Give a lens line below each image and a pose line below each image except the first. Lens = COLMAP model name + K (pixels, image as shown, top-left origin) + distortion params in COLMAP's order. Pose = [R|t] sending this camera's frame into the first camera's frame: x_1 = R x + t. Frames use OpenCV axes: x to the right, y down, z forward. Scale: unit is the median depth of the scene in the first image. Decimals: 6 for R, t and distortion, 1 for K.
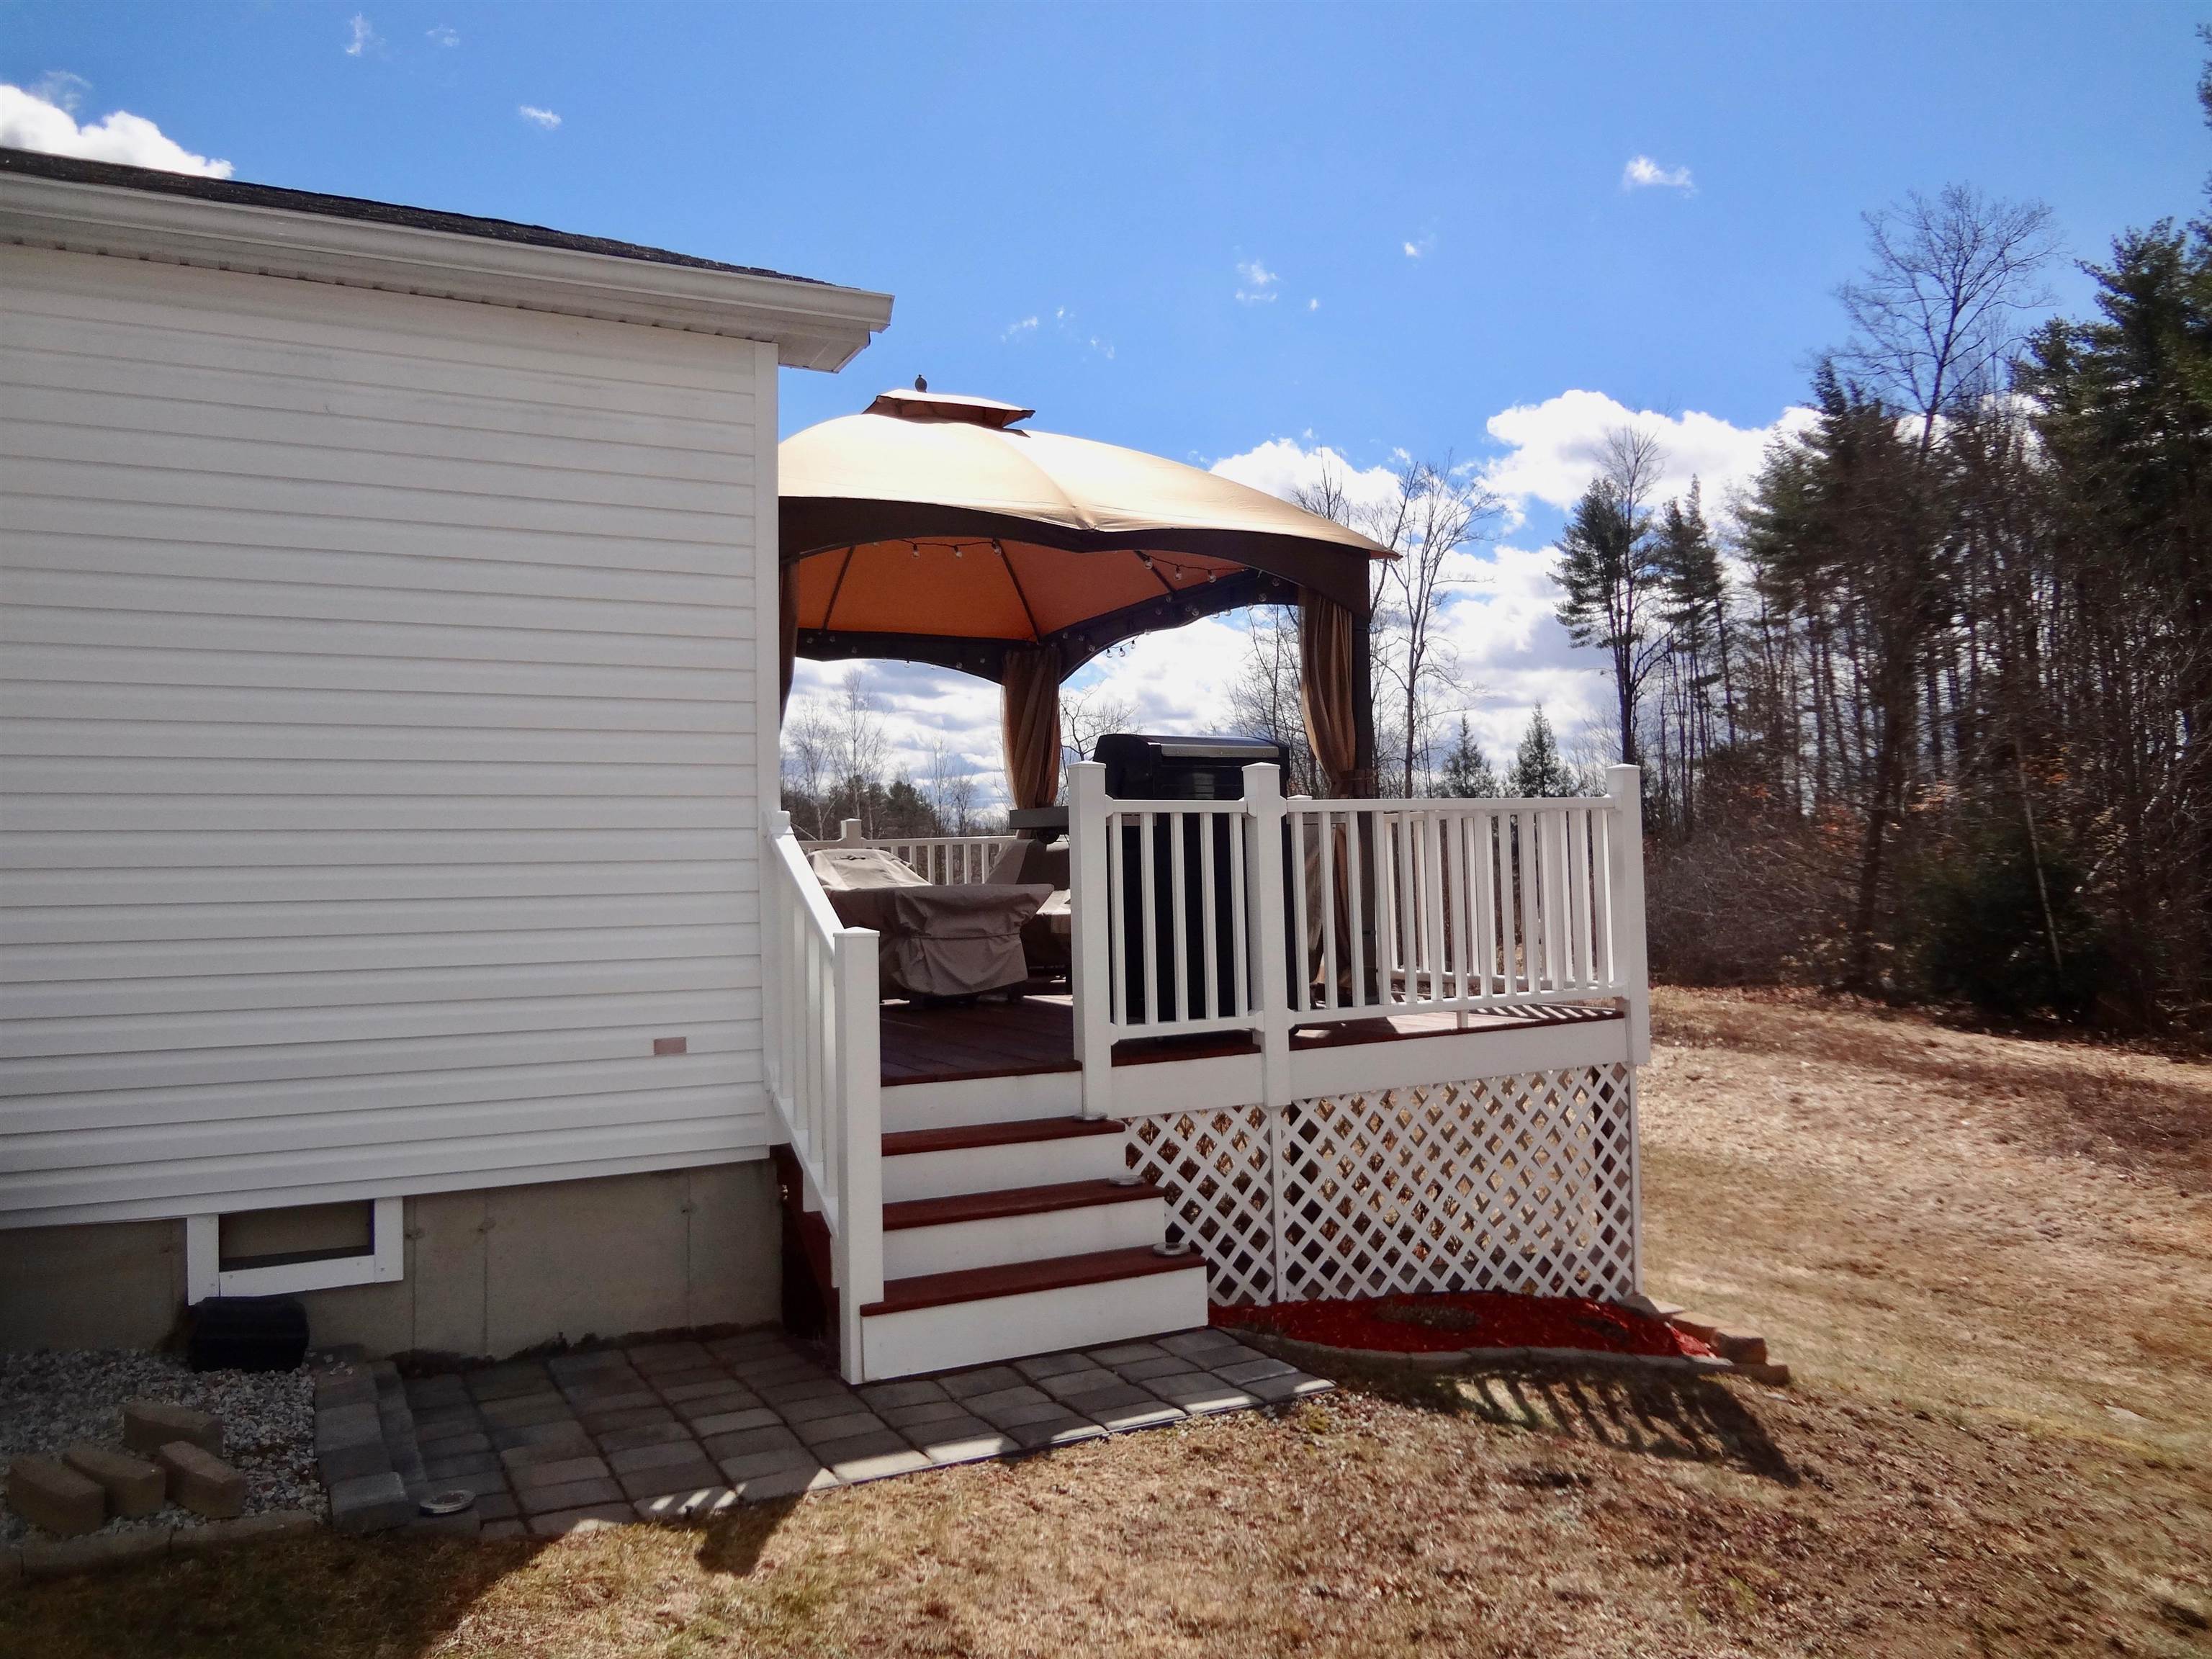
lens RADIAL K [[1637.9, 0, 1106.0], [0, 1637.9, 829.5], [0, 0, 1]] dist [0.079888, 0.000273]
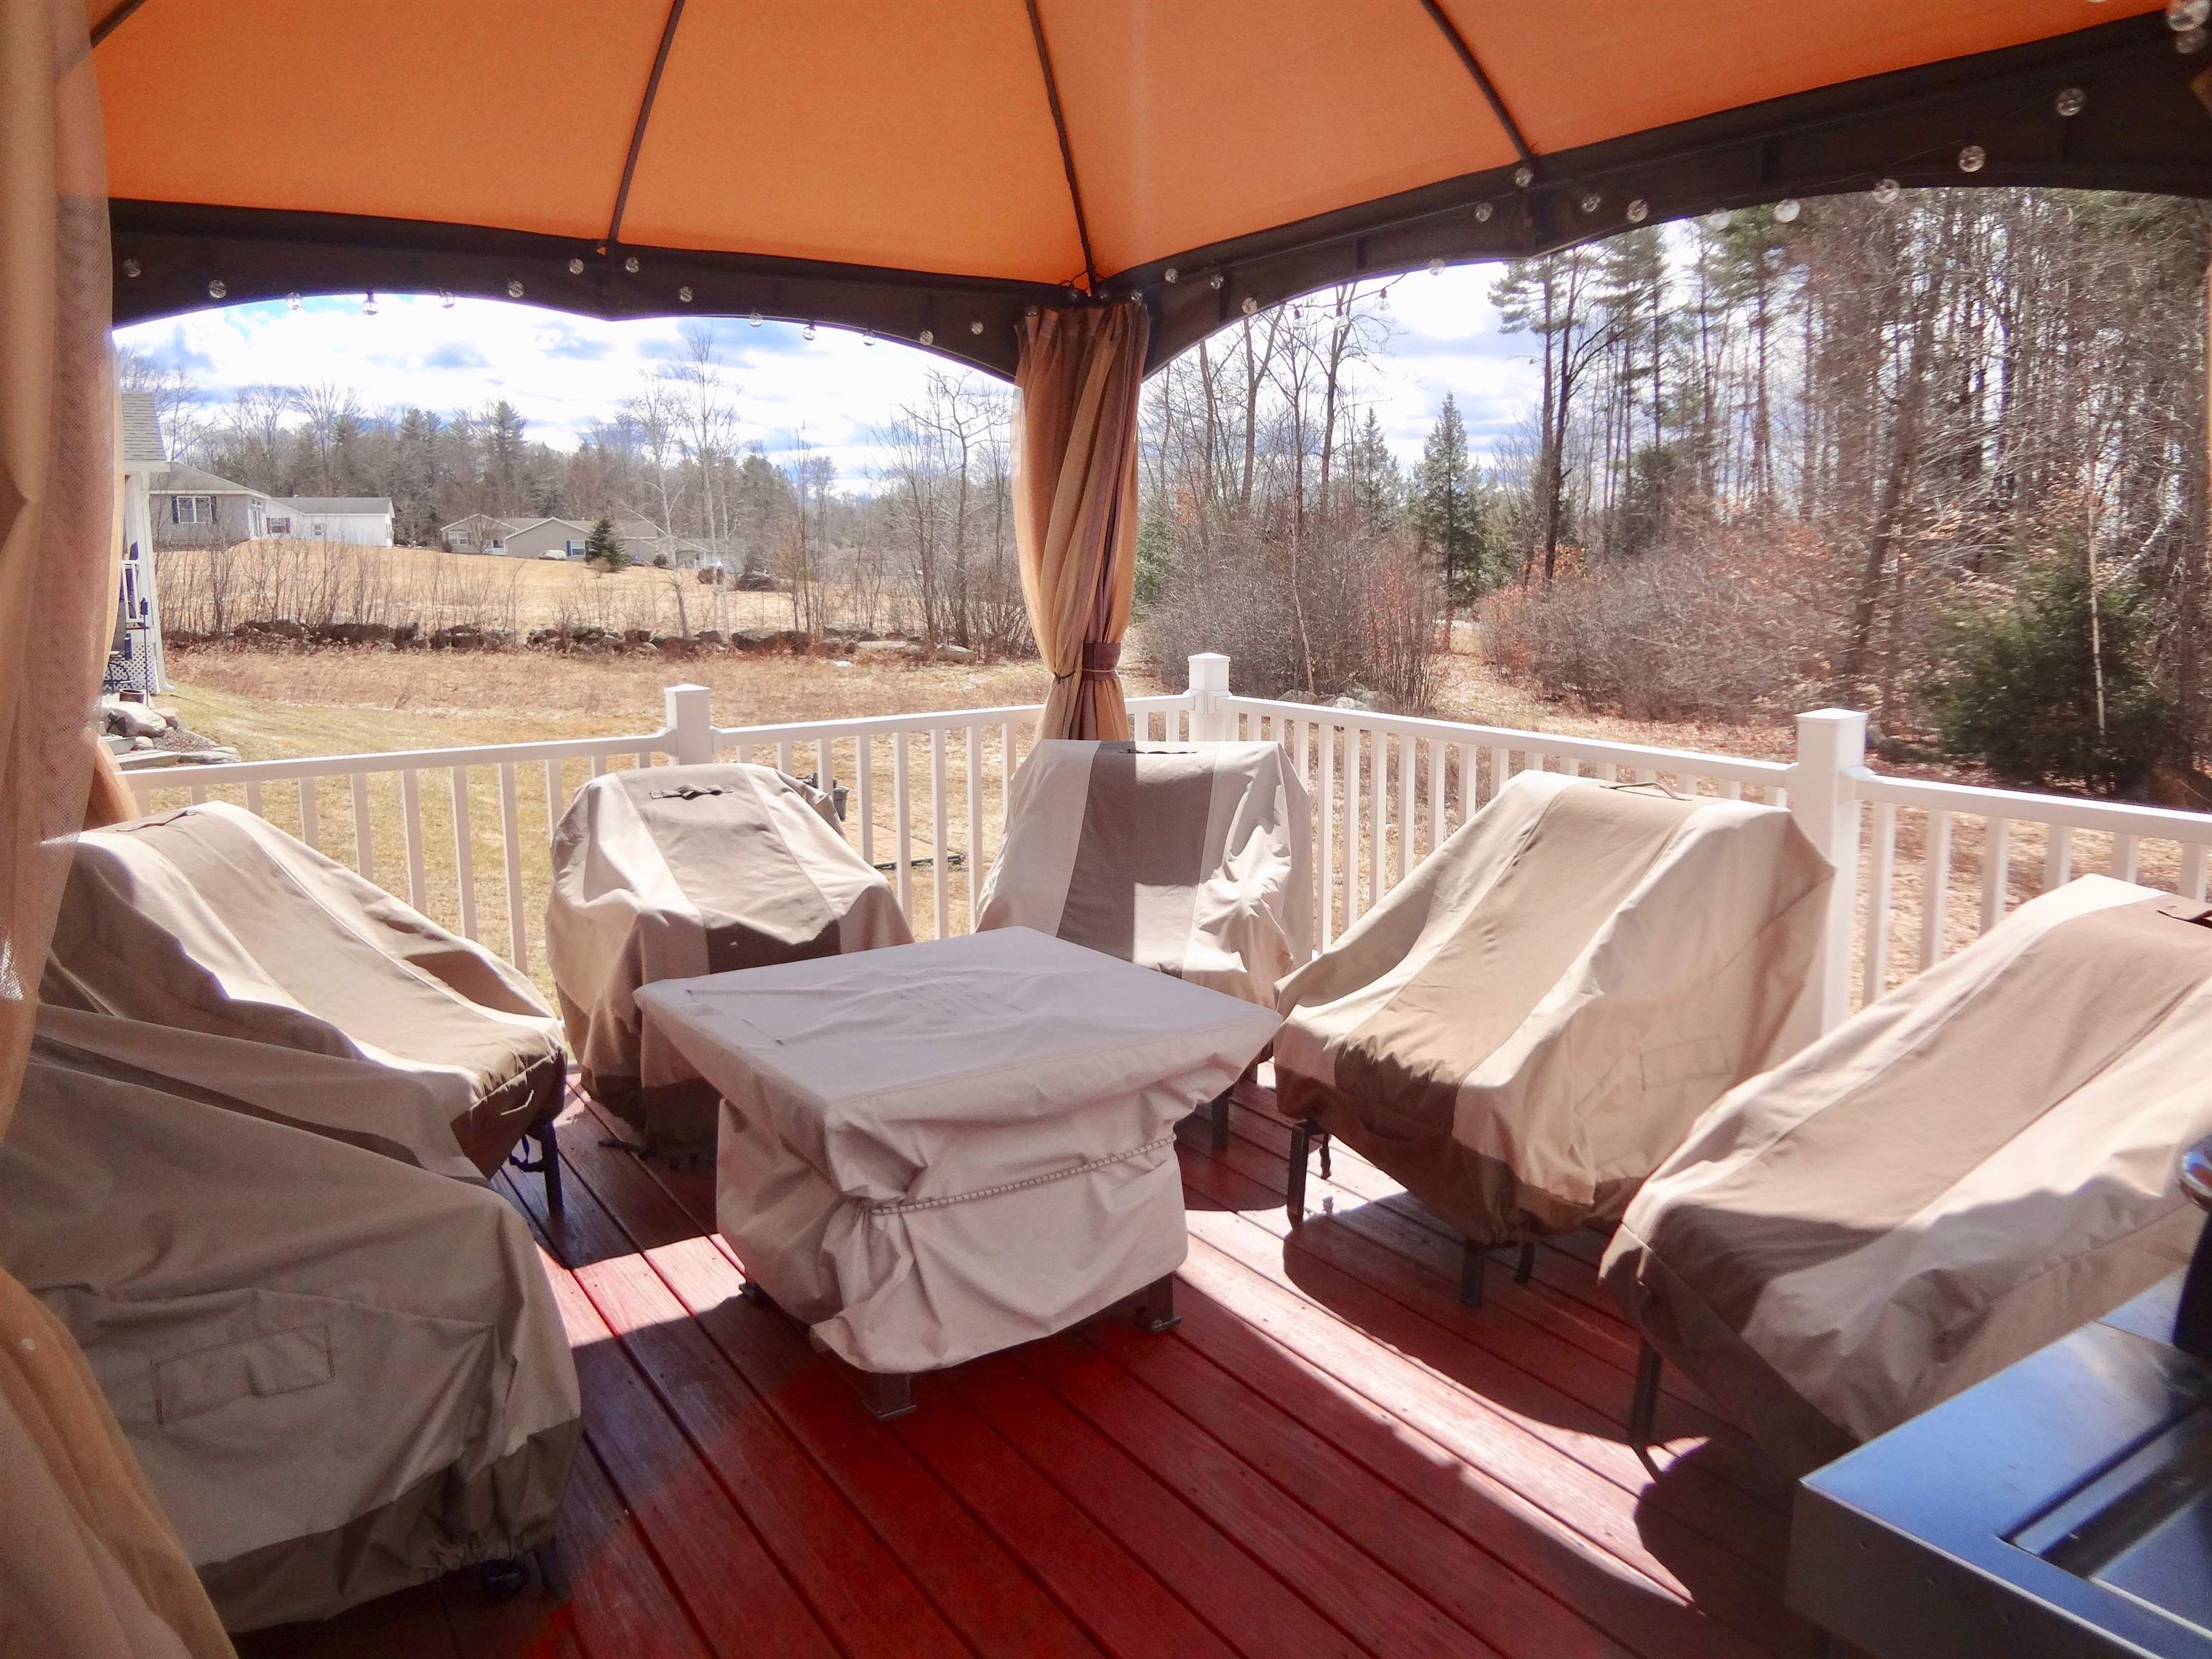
lens RADIAL K [[1560.4, 0, 1106.0], [0, 1560.4, 829.5], [0, 0, 1]] dist [0.003661, 0.001690]
pose [[0.995412, 0.003178, 0.095627, -0.018571], [-0.022748, 0.978651, 0.204265, -0.013231], [-0.092936, -0.205503, 0.974234, 0.127906]]
